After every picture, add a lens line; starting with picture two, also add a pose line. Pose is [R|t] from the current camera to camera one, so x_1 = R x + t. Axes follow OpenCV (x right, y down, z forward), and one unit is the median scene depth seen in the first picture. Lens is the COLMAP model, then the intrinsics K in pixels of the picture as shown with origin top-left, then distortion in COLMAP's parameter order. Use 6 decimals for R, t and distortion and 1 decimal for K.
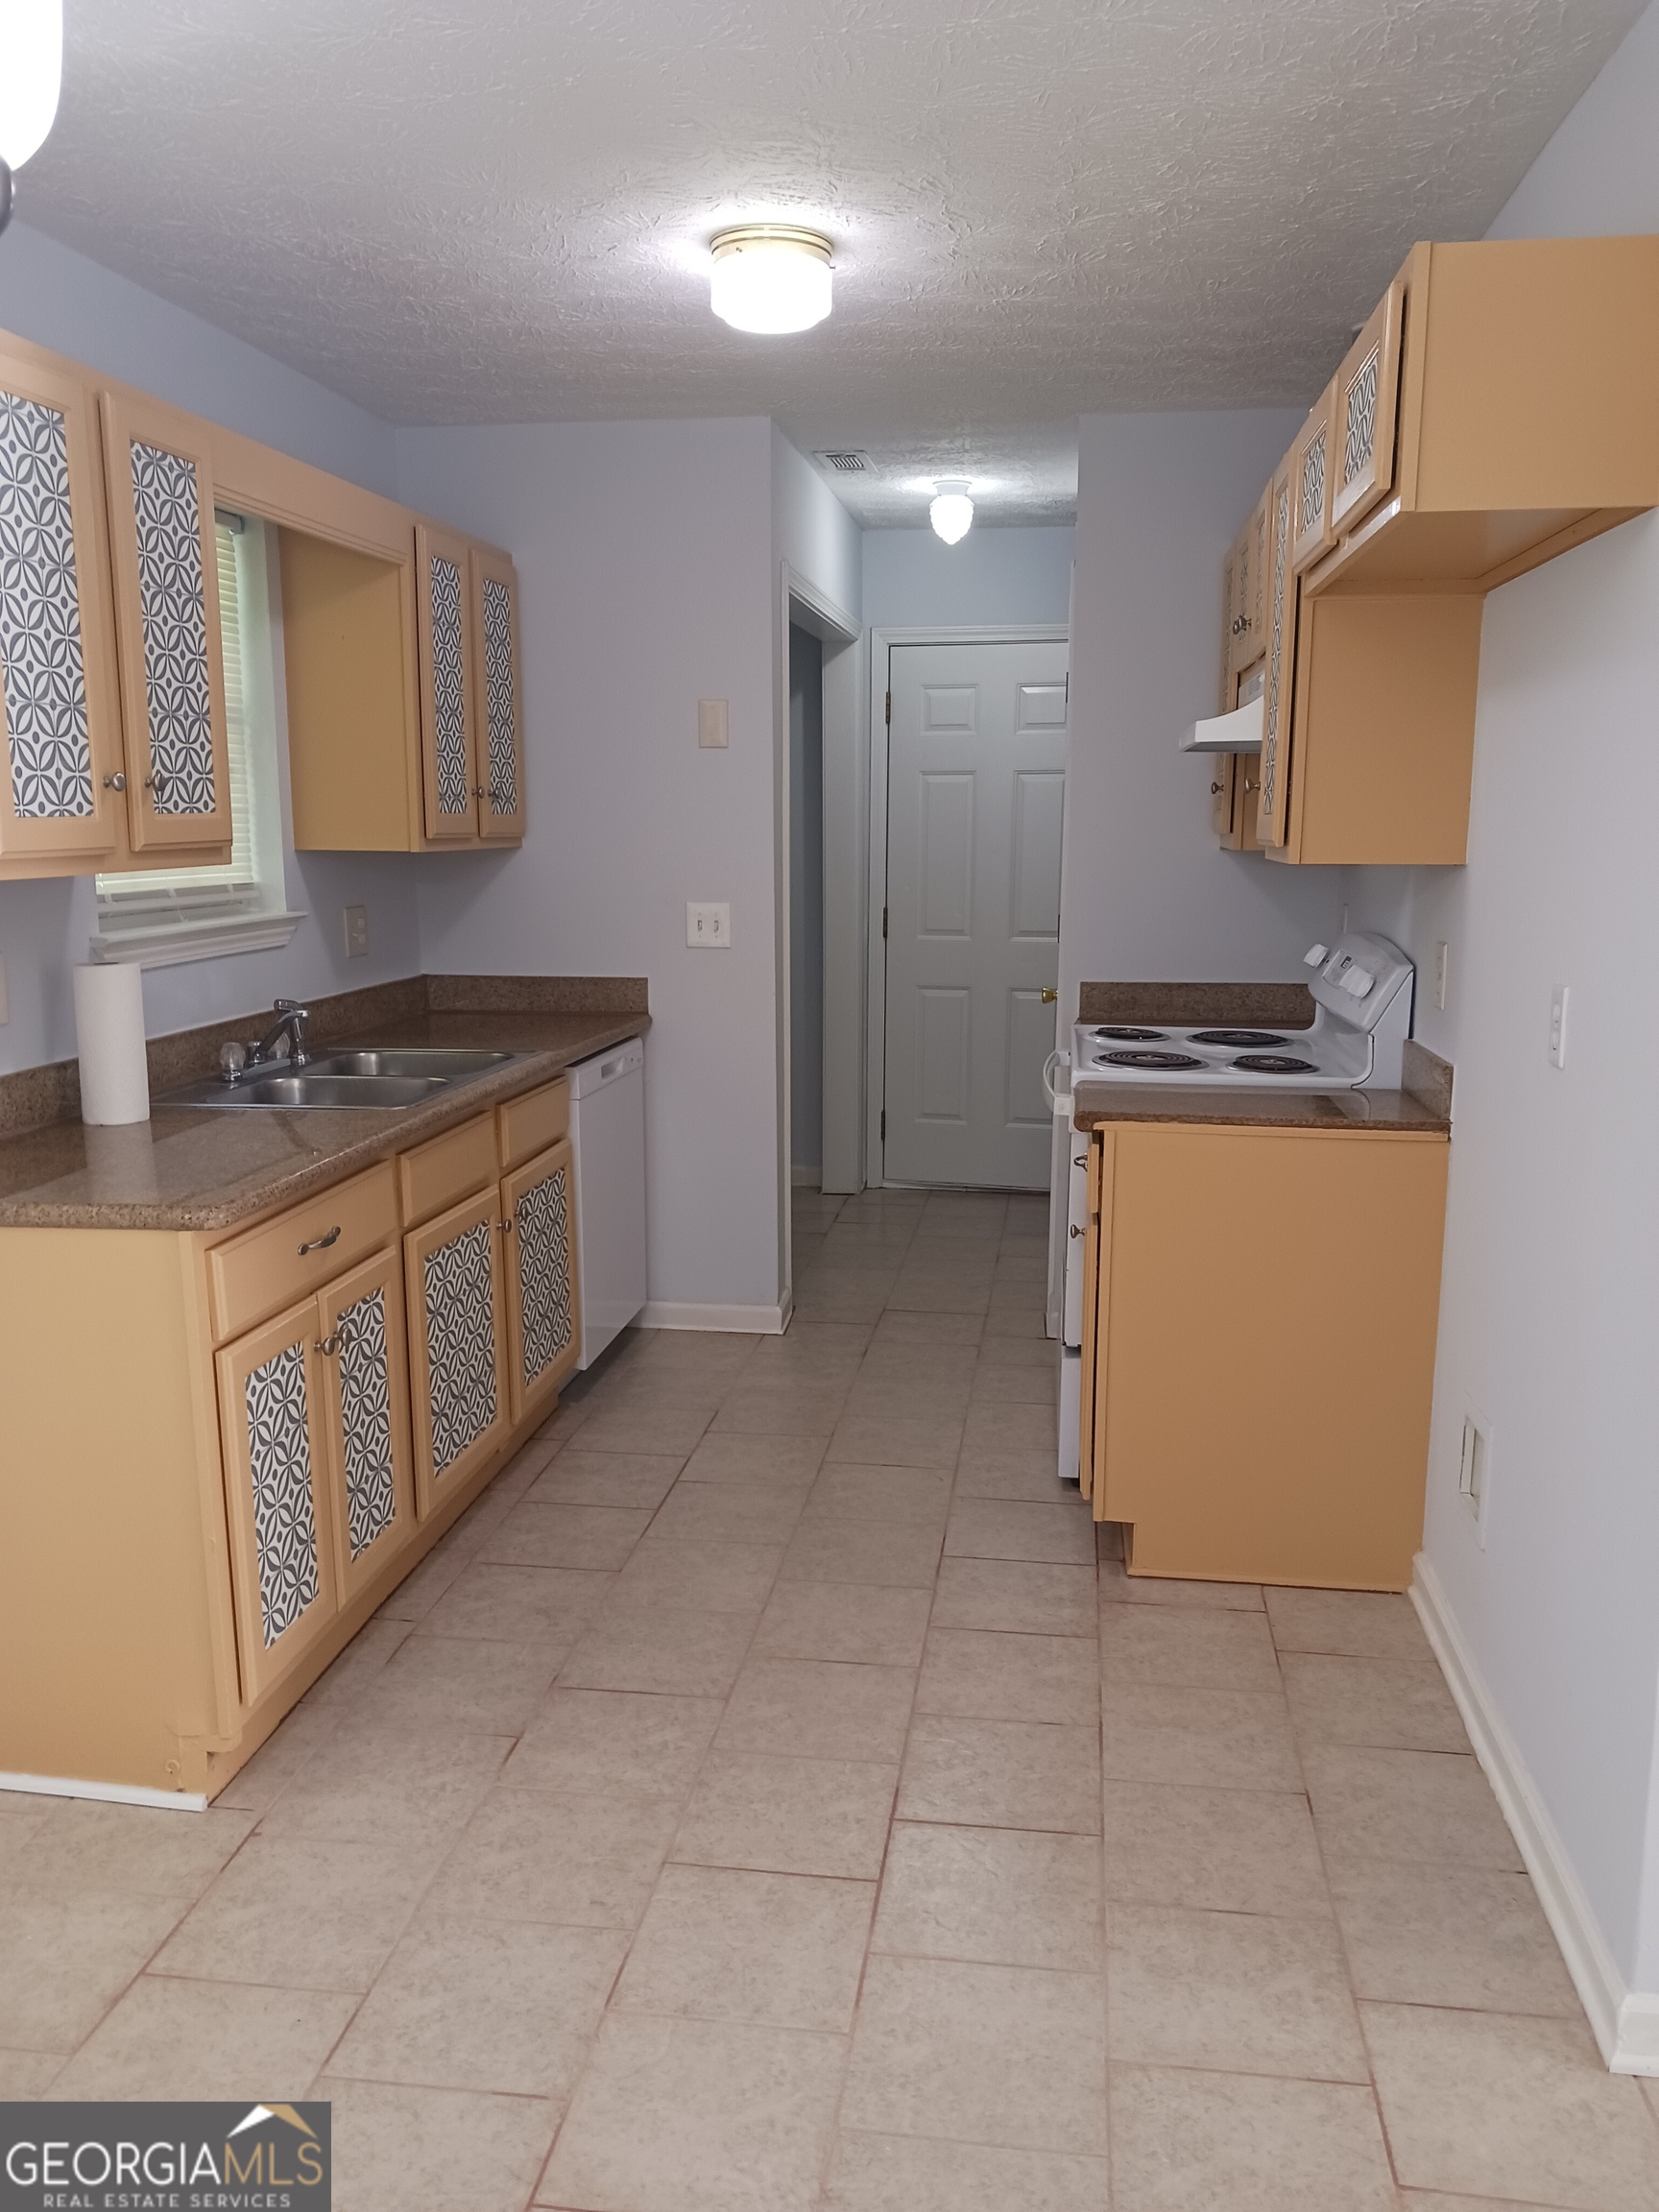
lens RADIAL K [[1732.5, 0, 837.5], [0, 1732.5, 1112.8], [0, 0, 1]] dist [0.011884, 0.008996]
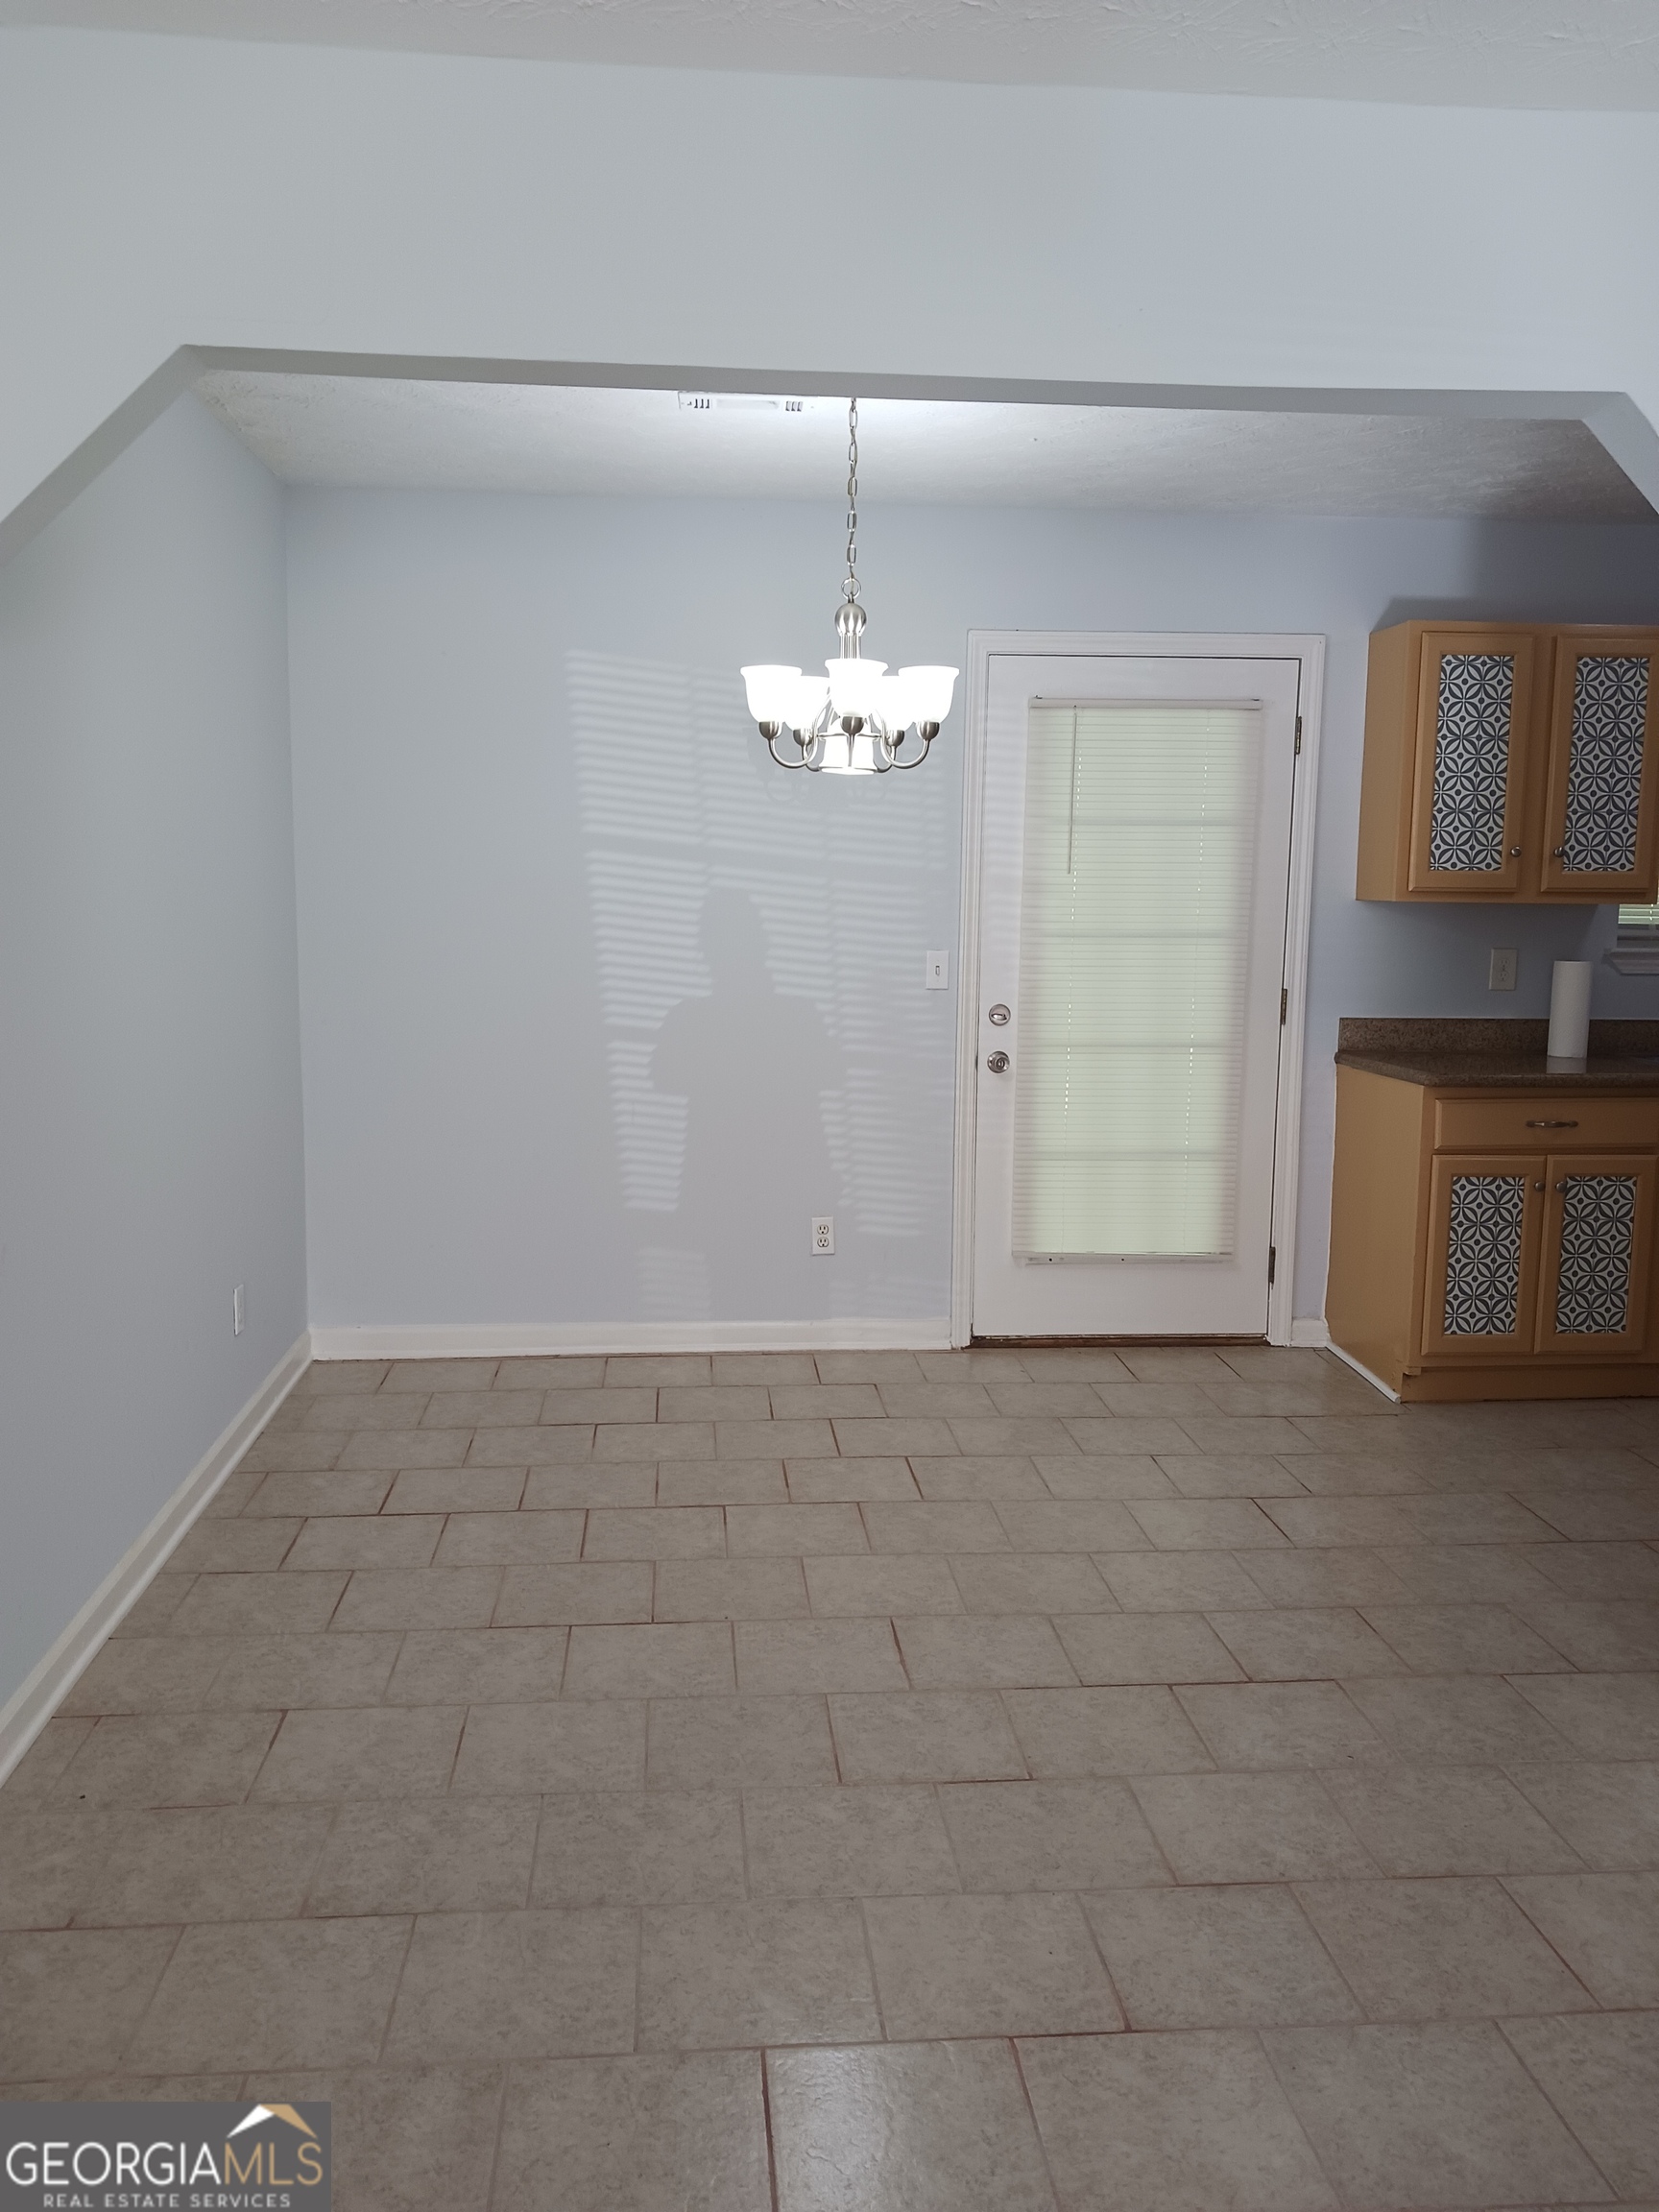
lens RADIAL K [[1732.5, 0, 845.4], [0, 1732.5, 1181.3], [0, 0, 1]] dist [0.011884, 0.008996]
pose [[0.224142, 0.163482, -0.960747, 1.241697], [-0.174990, 0.976558, 0.125347, 0.038980], [0.958717, 0.140026, 0.247495, -0.060451]]
